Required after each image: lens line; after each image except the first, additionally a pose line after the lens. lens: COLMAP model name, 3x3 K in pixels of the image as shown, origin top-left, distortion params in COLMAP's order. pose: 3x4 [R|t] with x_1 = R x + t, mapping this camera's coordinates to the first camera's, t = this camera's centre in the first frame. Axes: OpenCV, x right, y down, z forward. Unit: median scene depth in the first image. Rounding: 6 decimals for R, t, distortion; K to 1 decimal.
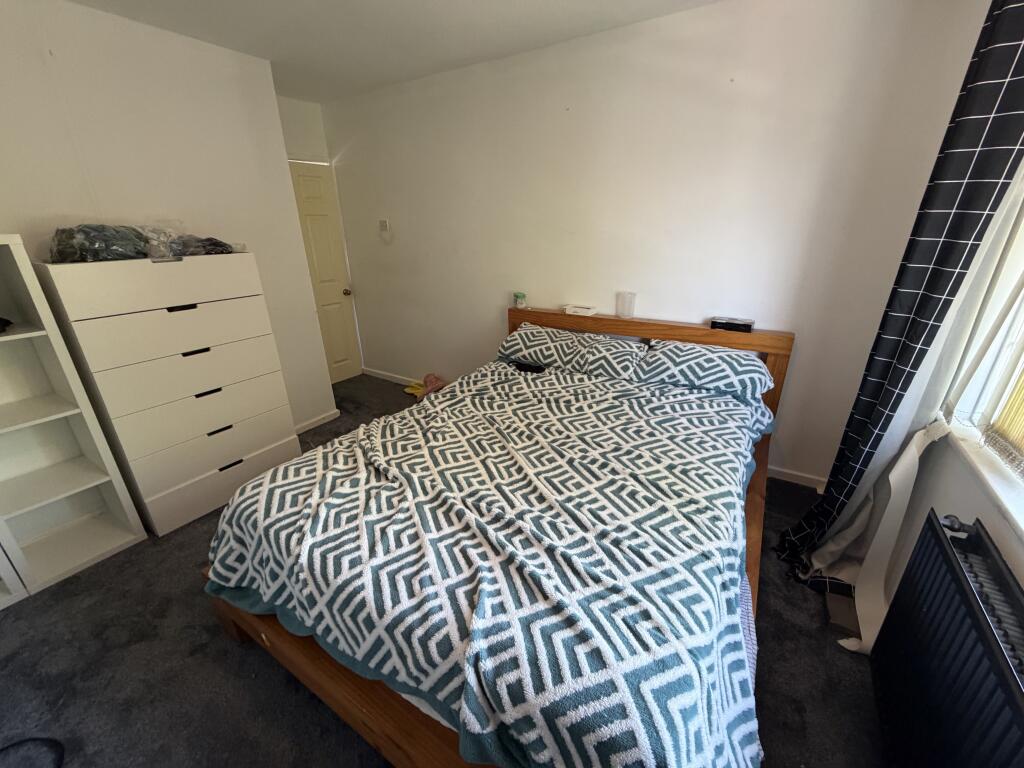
lens RADIAL K [[409.5, 0, 510.3], [0, 409.5, 385.0], [0, 0, 1]] dist [0.001874, -0.000256]
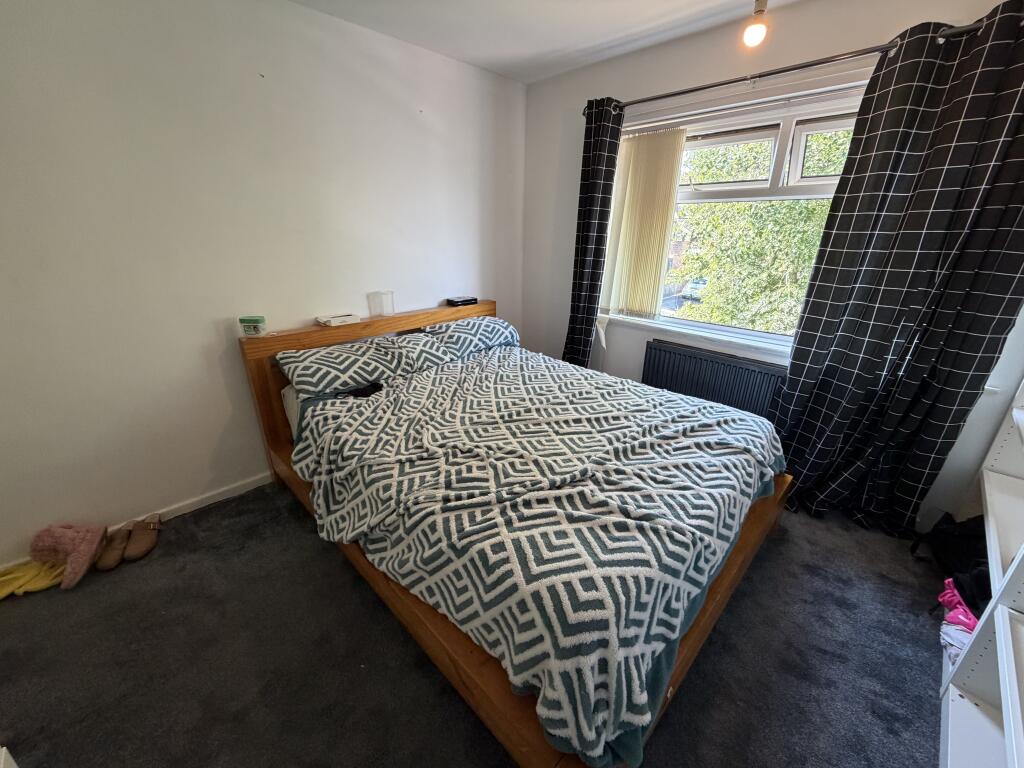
lens RADIAL K [[409.5, 0, 509.6], [0, 409.5, 382.7], [0, 0, 1]] dist [0.001874, -0.000256]
pose [[0.220053, -0.327959, 0.918705, -0.796113], [0.349370, 0.905813, 0.239674, -0.187167], [-0.910778, 0.268227, 0.313906, 0.552100]]
